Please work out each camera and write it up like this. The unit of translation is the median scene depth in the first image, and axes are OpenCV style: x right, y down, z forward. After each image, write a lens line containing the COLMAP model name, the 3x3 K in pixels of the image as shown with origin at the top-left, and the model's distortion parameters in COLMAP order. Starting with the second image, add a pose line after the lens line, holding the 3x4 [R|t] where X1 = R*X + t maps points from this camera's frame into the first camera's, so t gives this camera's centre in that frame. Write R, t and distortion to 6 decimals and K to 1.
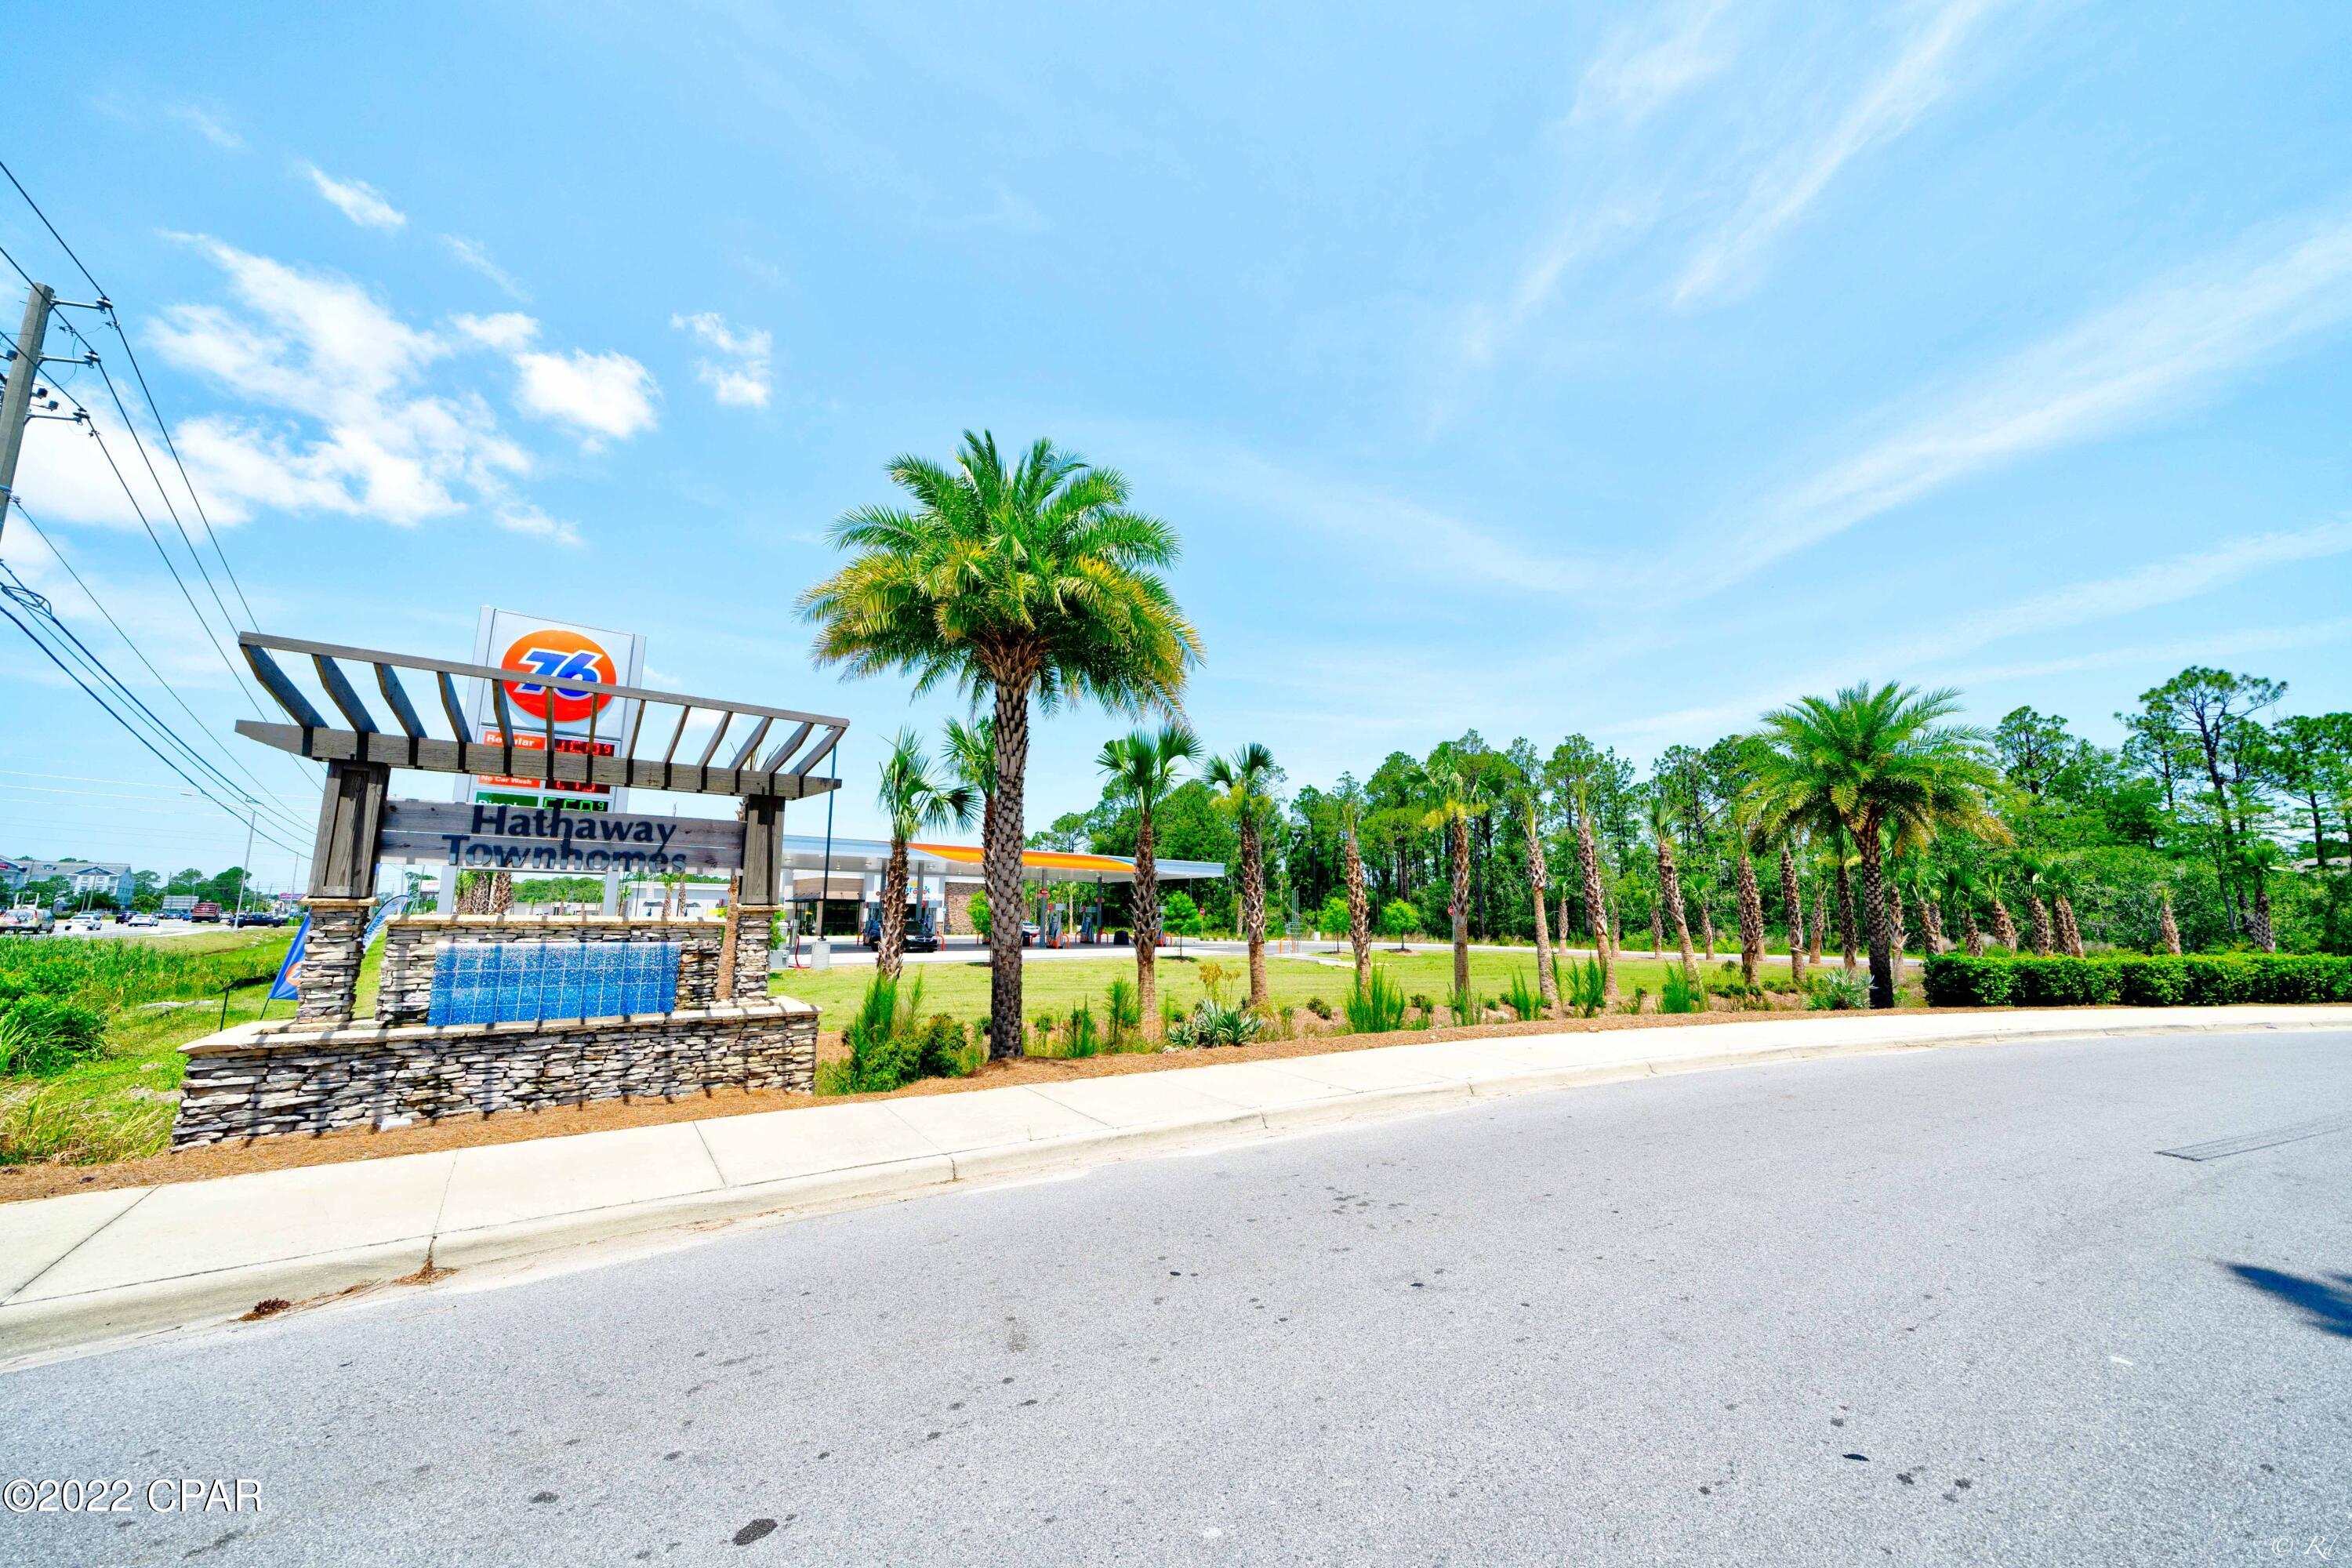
lens RADIAL K [[805.4, 0, 1172.9], [0, 805.4, 792.3], [0, 0, 1]] dist [-0.002583, -0.000067]
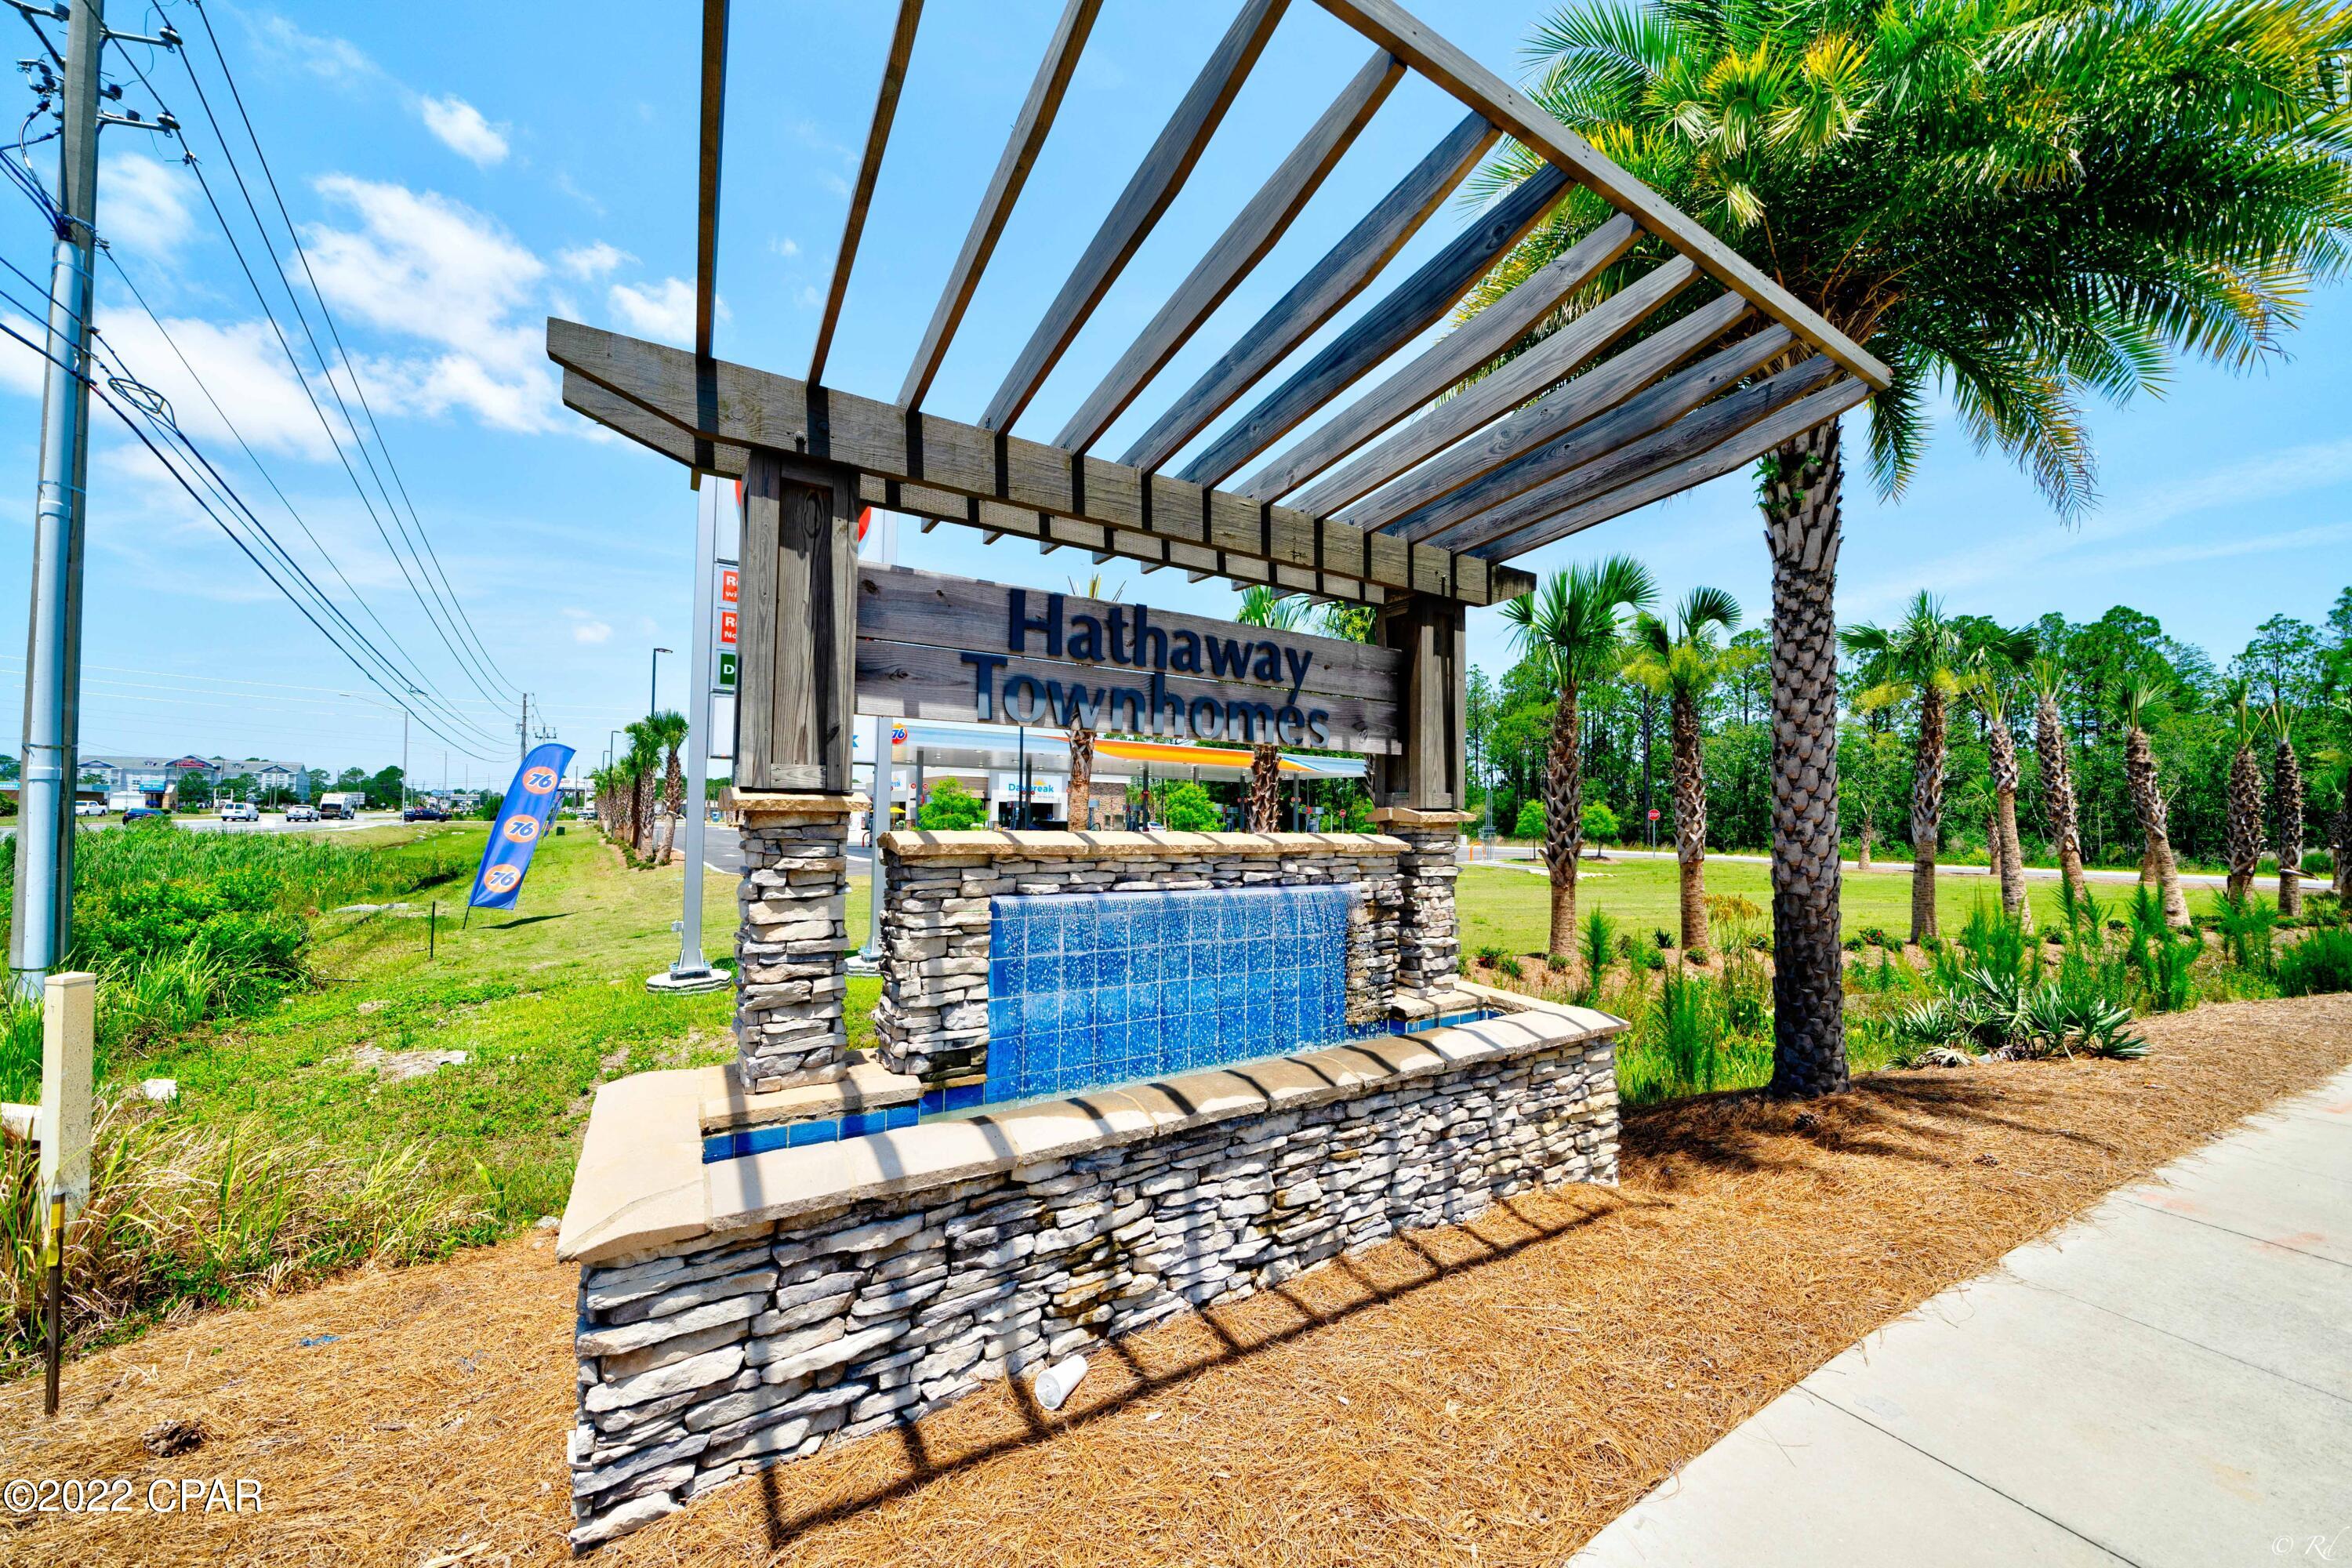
lens RADIAL K [[805.4, 0, 1179.5], [0, 805.4, 787.6], [0, 0, 1]] dist [-0.002583, -0.000067]
pose [[0.996412, 0.004319, -0.084528, -0.754115], [0.005620, 0.993117, 0.116991, 0.076015], [0.084452, -0.117046, 0.989529, 0.564039]]
